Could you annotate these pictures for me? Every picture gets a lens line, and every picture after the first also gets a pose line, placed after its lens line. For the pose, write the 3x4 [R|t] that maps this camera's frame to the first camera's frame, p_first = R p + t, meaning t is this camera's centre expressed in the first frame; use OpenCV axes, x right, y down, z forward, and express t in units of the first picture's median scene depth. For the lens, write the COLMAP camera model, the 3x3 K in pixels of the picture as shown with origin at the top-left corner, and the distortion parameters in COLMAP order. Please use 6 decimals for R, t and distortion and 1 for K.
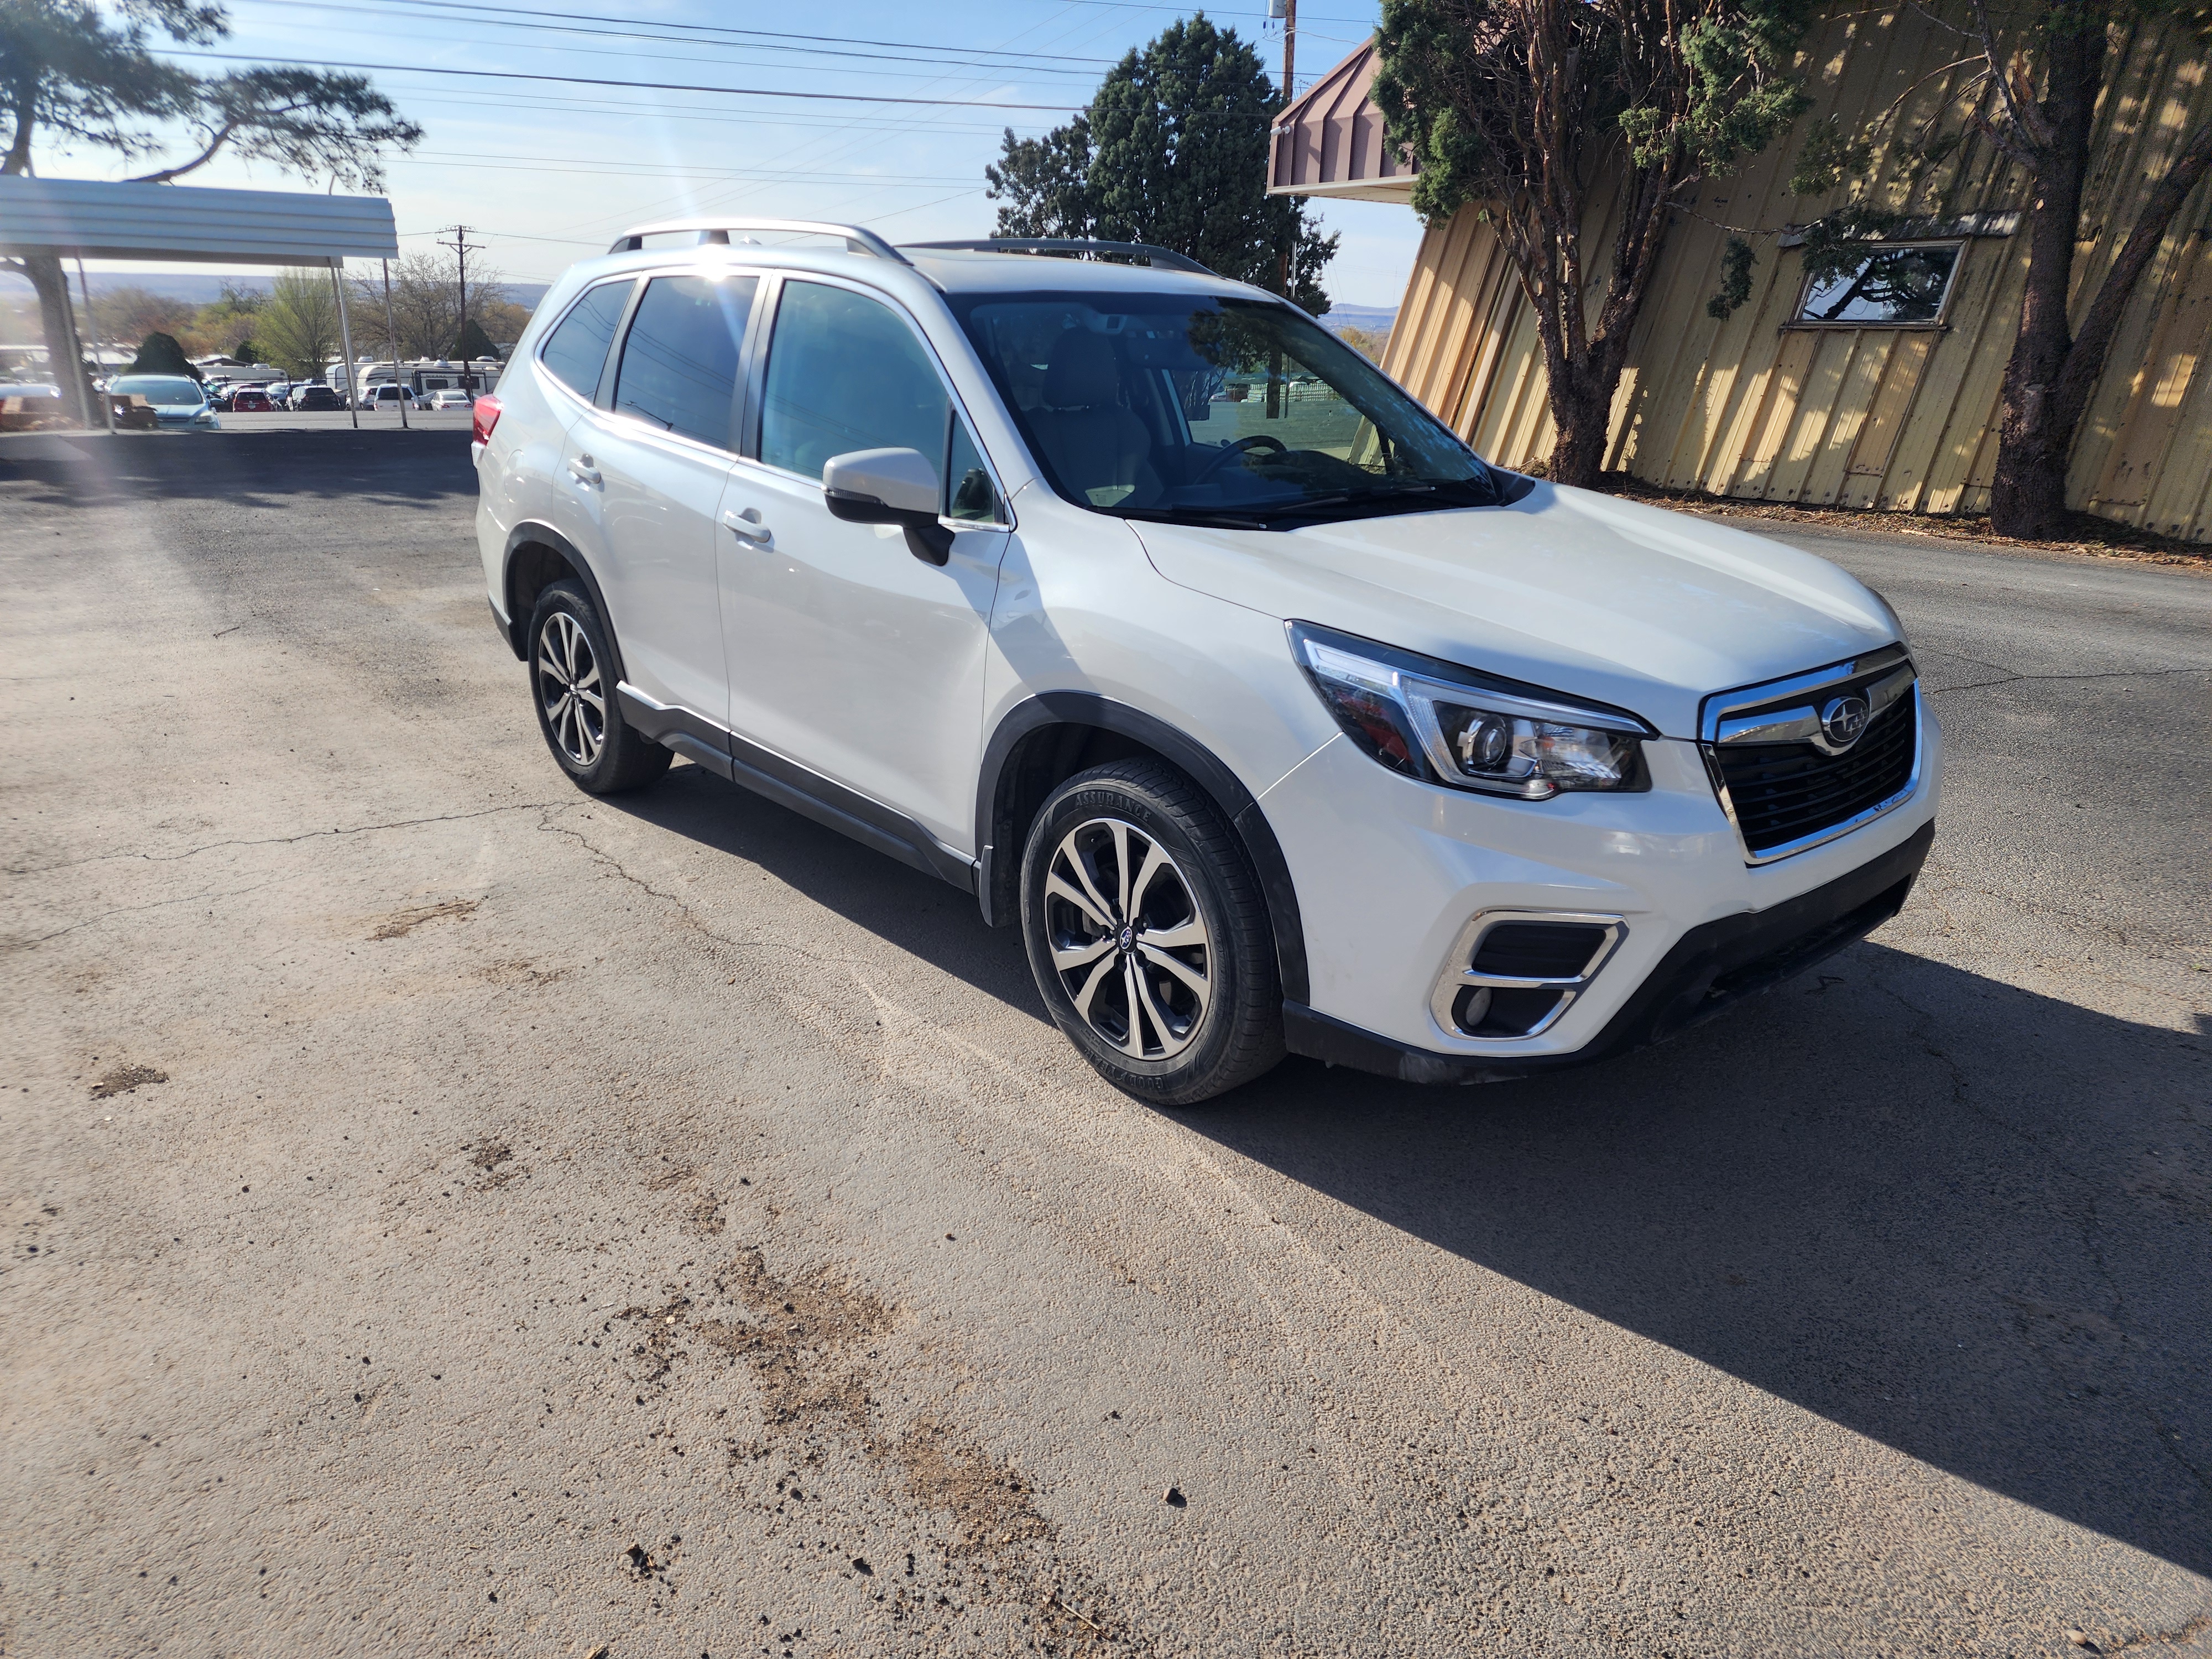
lens RADIAL K [[1461.8, 0, 1102.3], [0, 1461.8, 819.6], [0, 0, 1]] dist [0.040303, -0.040863]
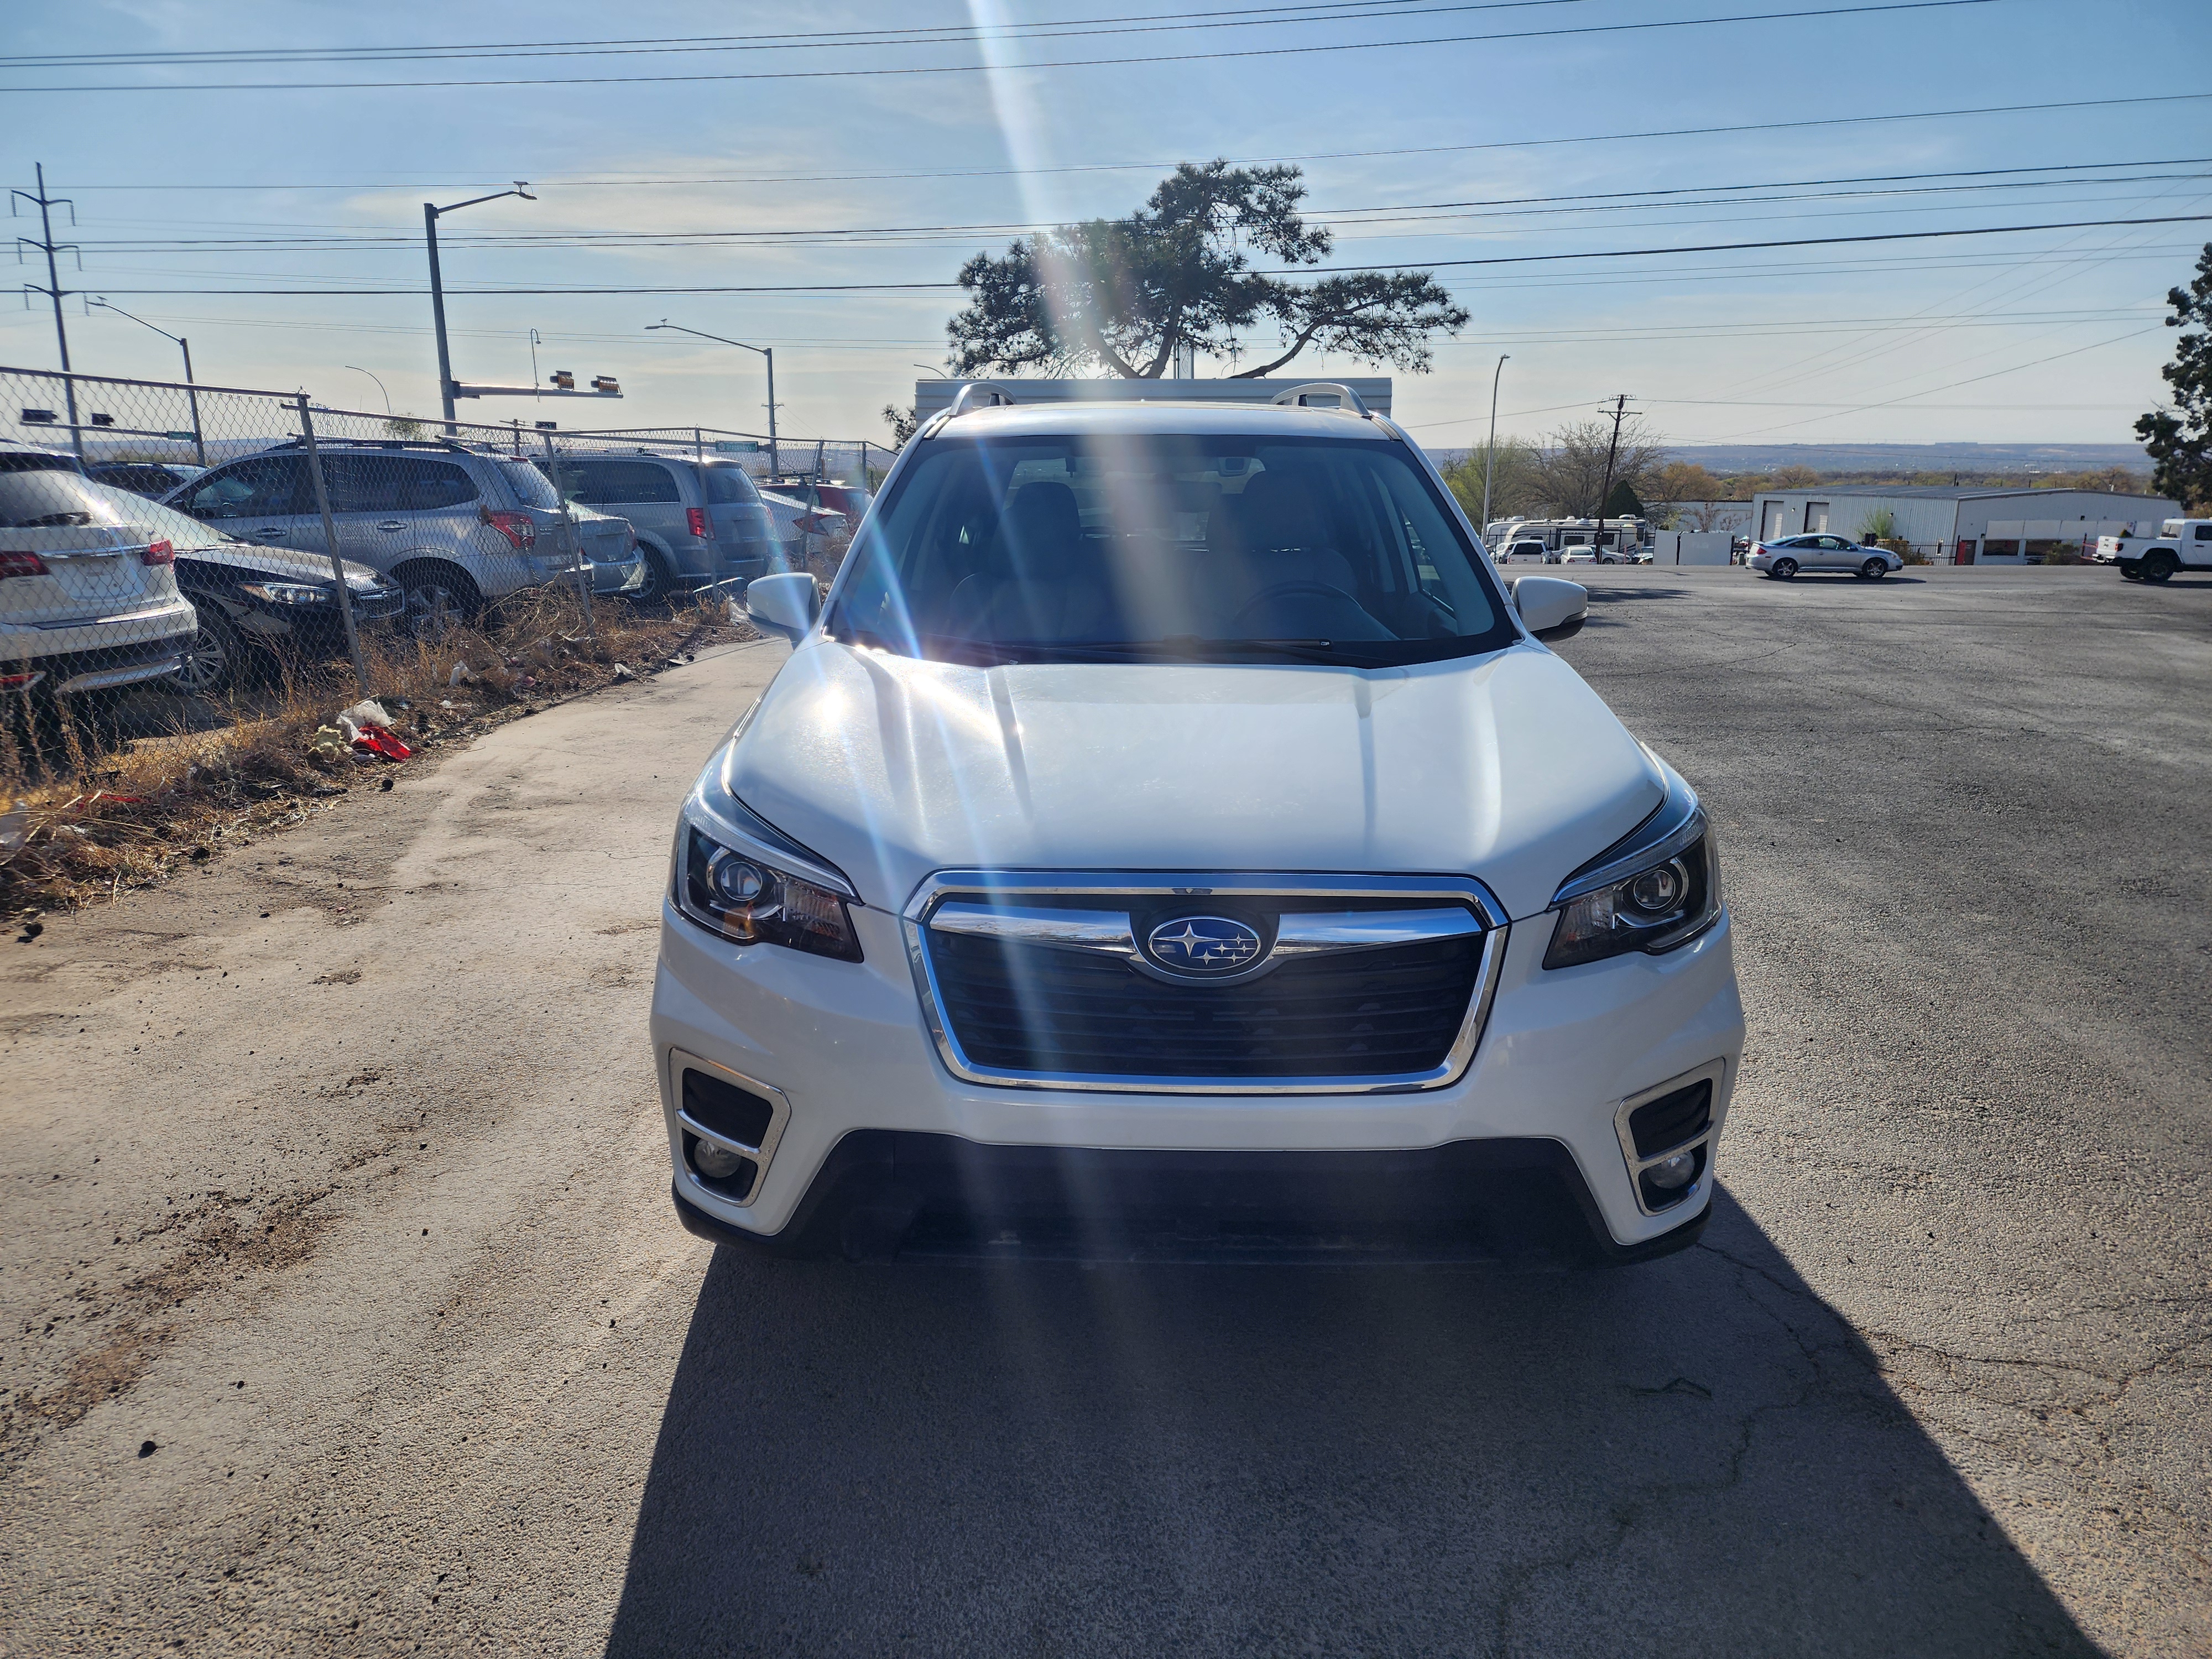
lens RADIAL K [[1461.8, 0, 1102.3], [0, 1461.8, 819.6], [0, 0, 1]] dist [0.040303, -0.040863]
pose [[0.754516, 0.130186, -0.643239, 0.095966], [-0.193696, 0.980641, -0.028731, -0.010093], [0.627046, 0.146271, 0.765126, 0.037764]]
